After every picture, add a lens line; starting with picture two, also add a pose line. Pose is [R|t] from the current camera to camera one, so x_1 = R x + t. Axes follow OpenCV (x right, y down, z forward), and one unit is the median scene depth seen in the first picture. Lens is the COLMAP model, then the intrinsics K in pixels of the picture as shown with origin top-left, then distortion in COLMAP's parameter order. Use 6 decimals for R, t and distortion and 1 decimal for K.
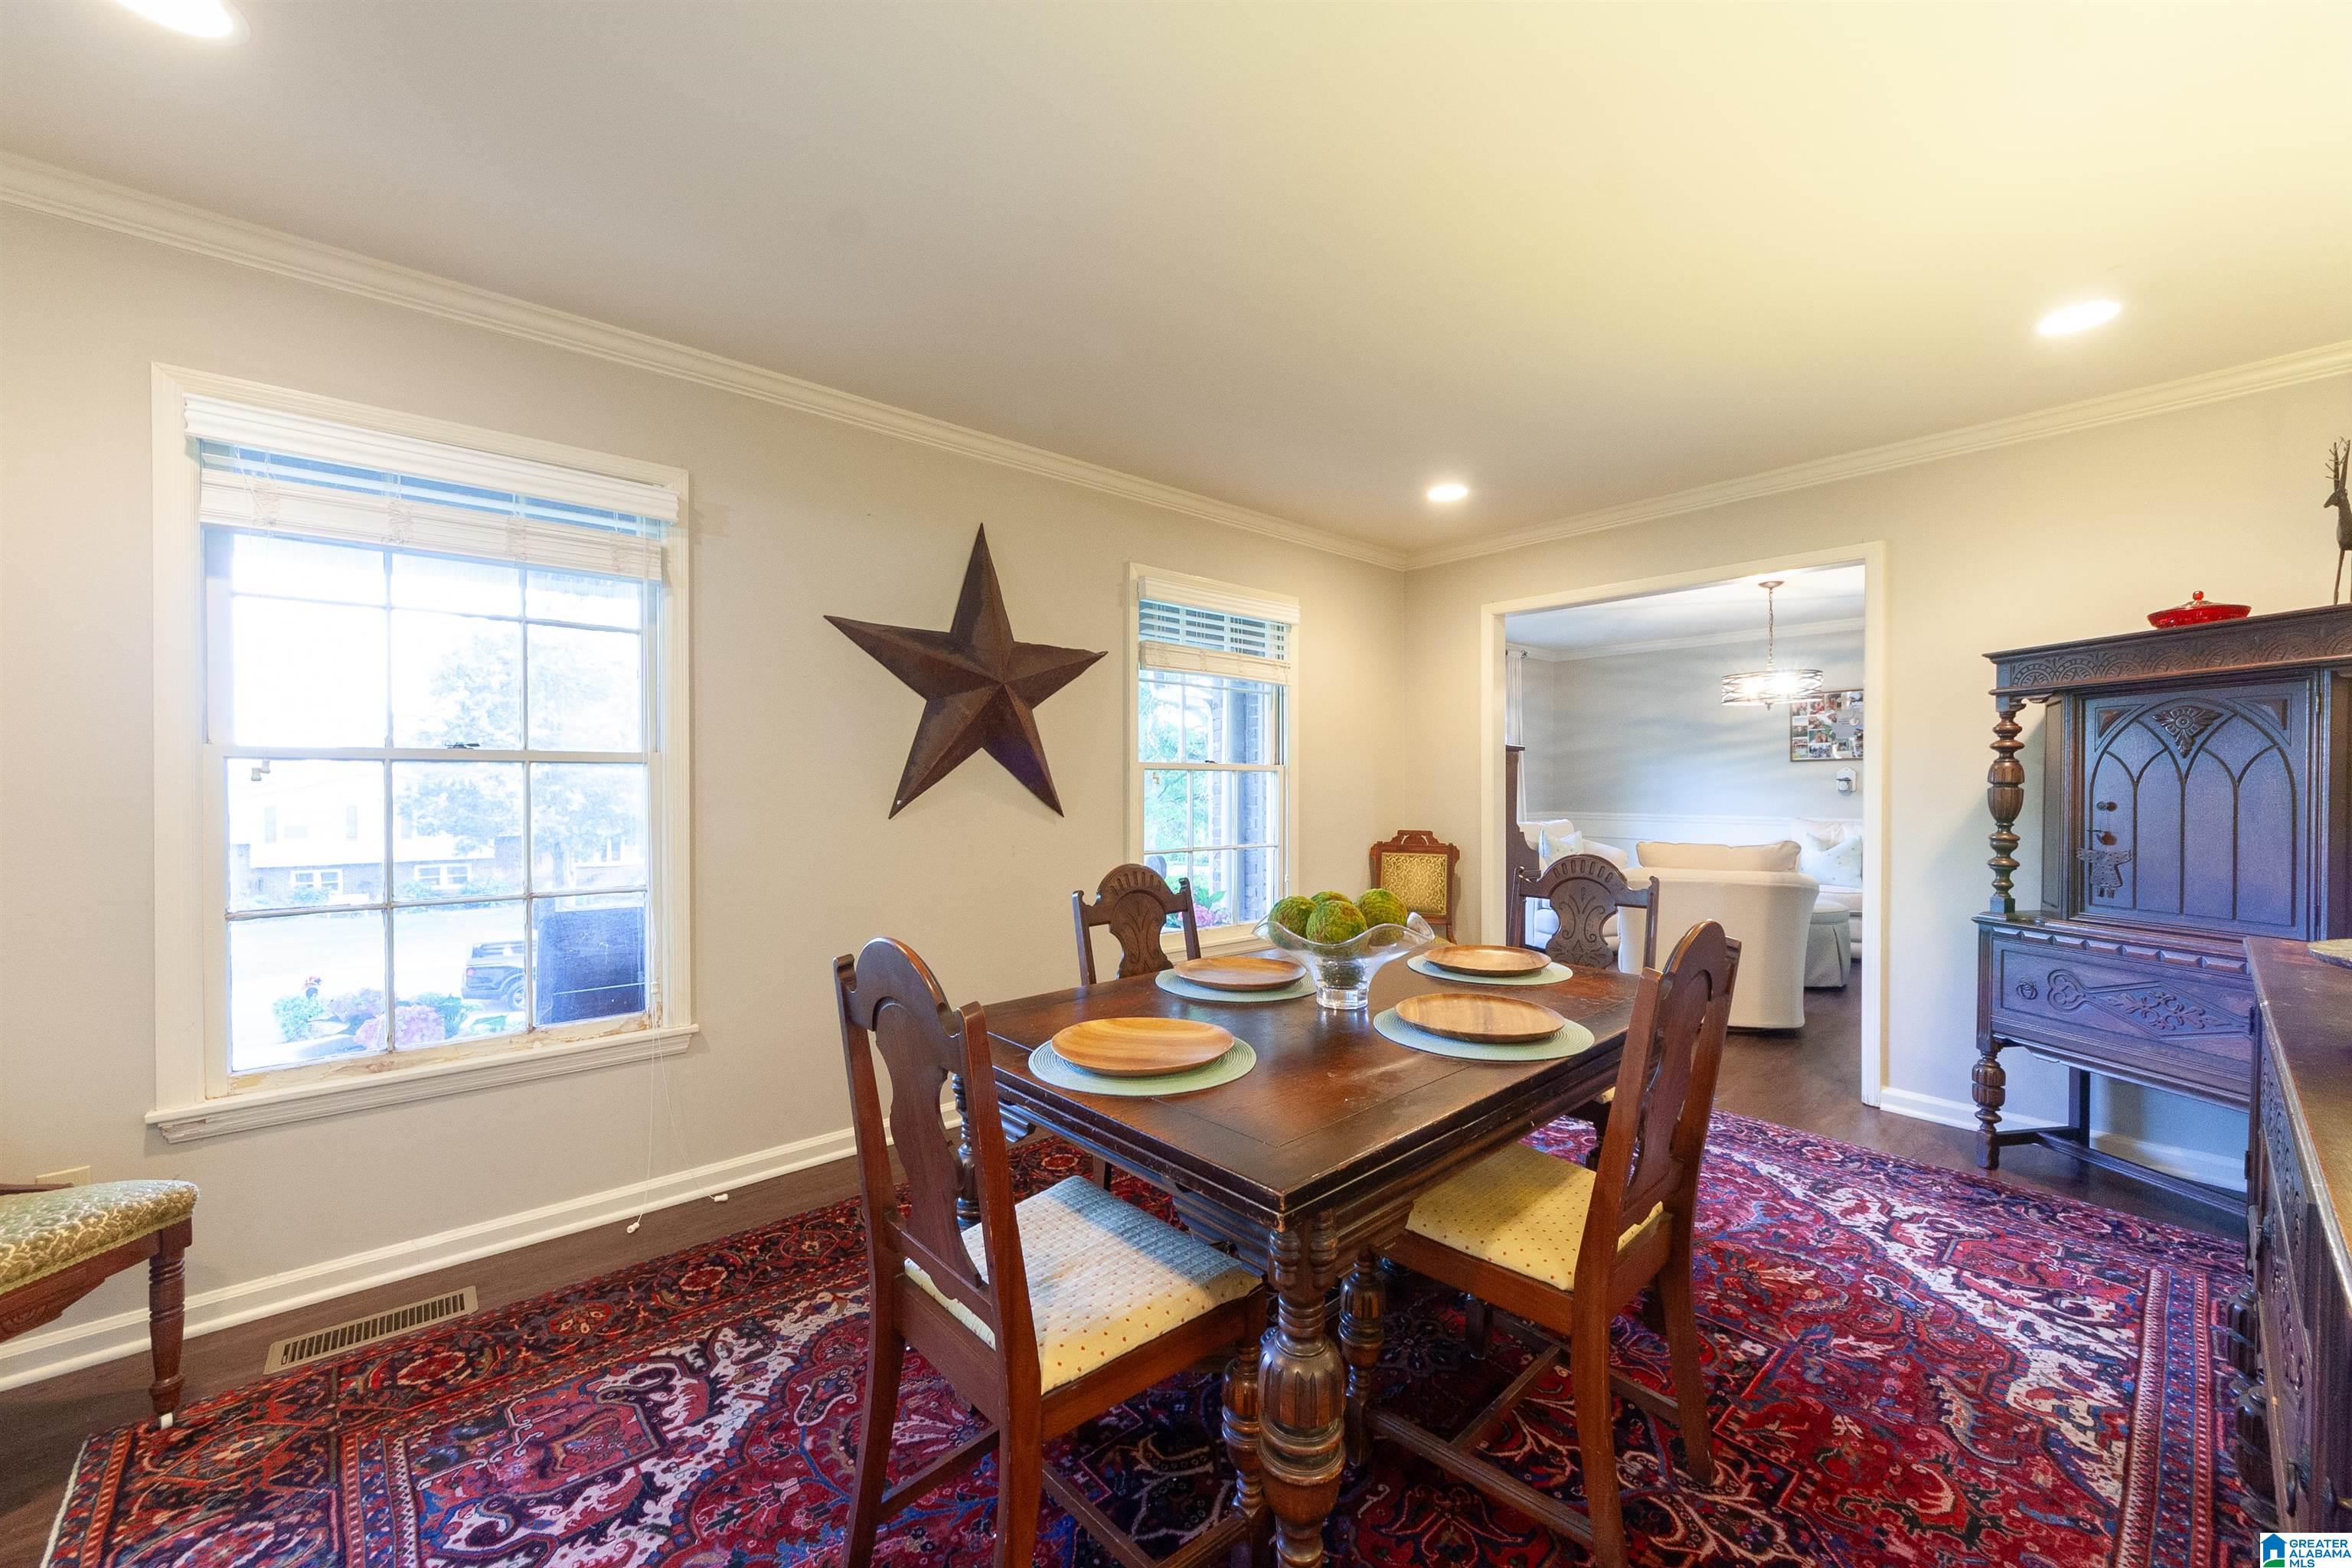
lens RADIAL K [[884.9, 0, 1176.1], [0, 884.9, 789.2], [0, 0, 1]] dist [0.003140, 0.000003]
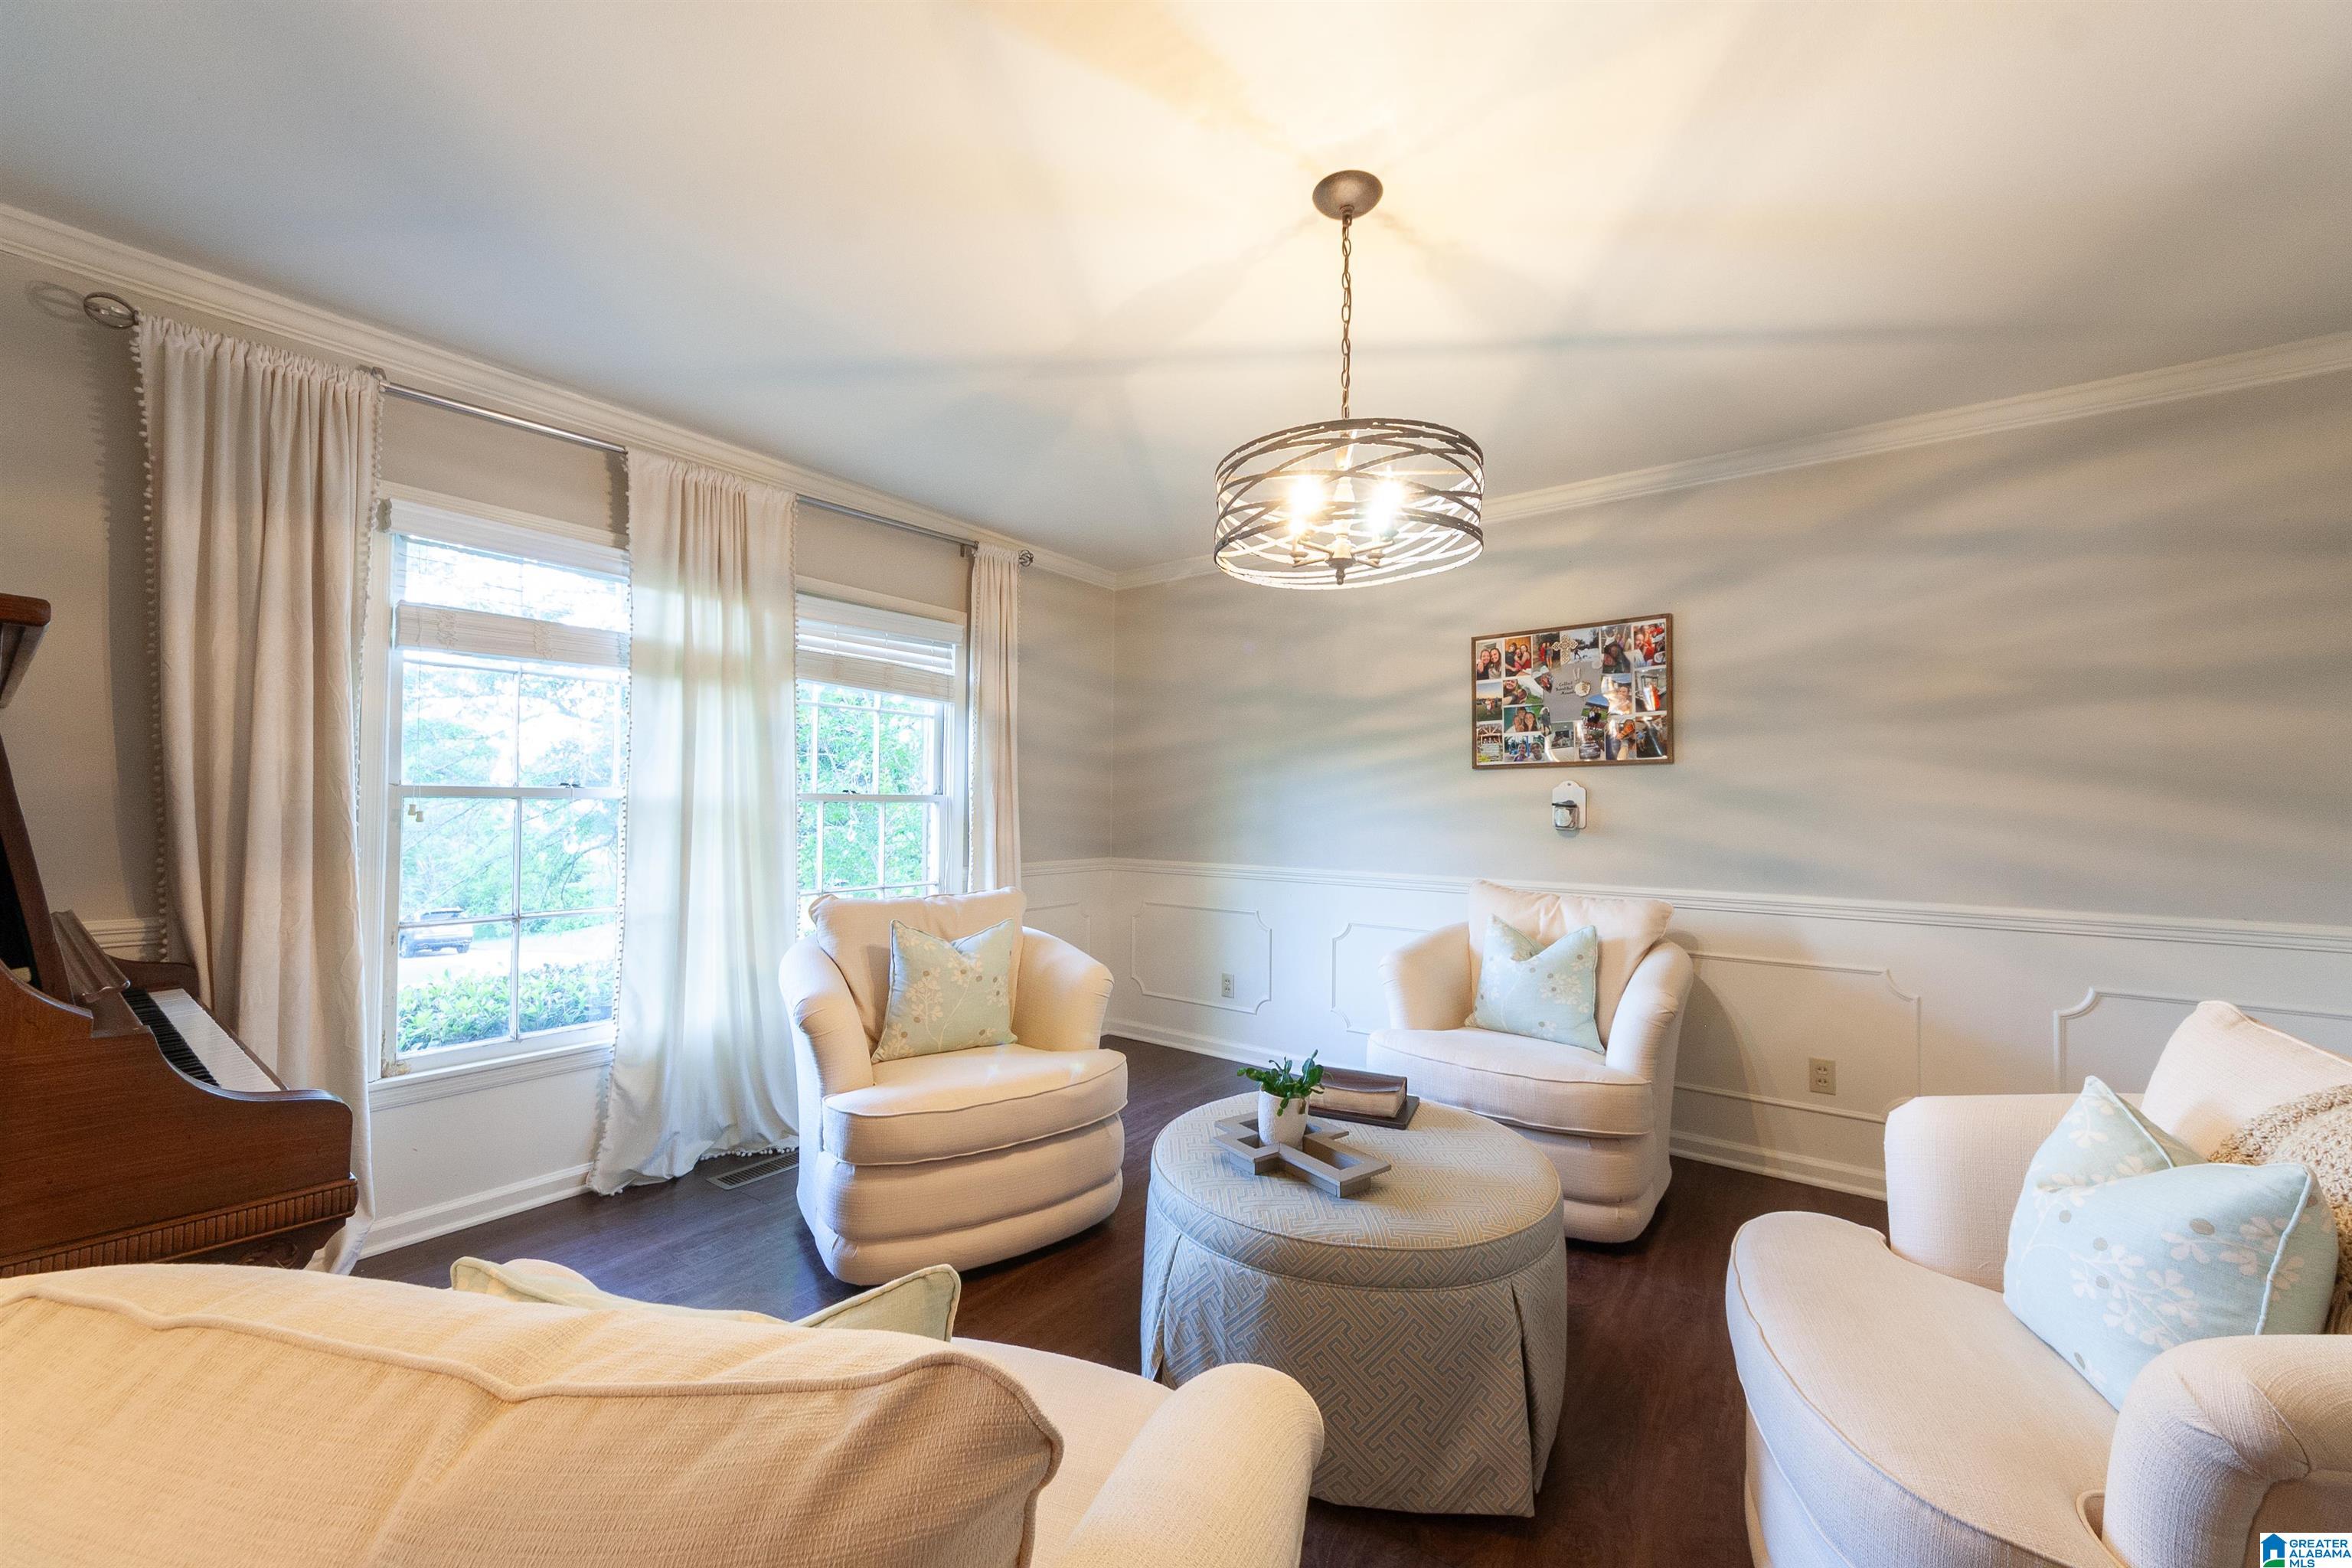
lens RADIAL K [[884.9, 0, 1177.8], [0, 884.9, 791.5], [0, 0, 1]] dist [0.003140, 0.000003]
pose [[0.977497, 0.006607, 0.210847, 0.426442], [-0.003069, 0.999849, -0.017103, -0.008956], [-0.210928, 0.016071, 0.977370, 0.546887]]
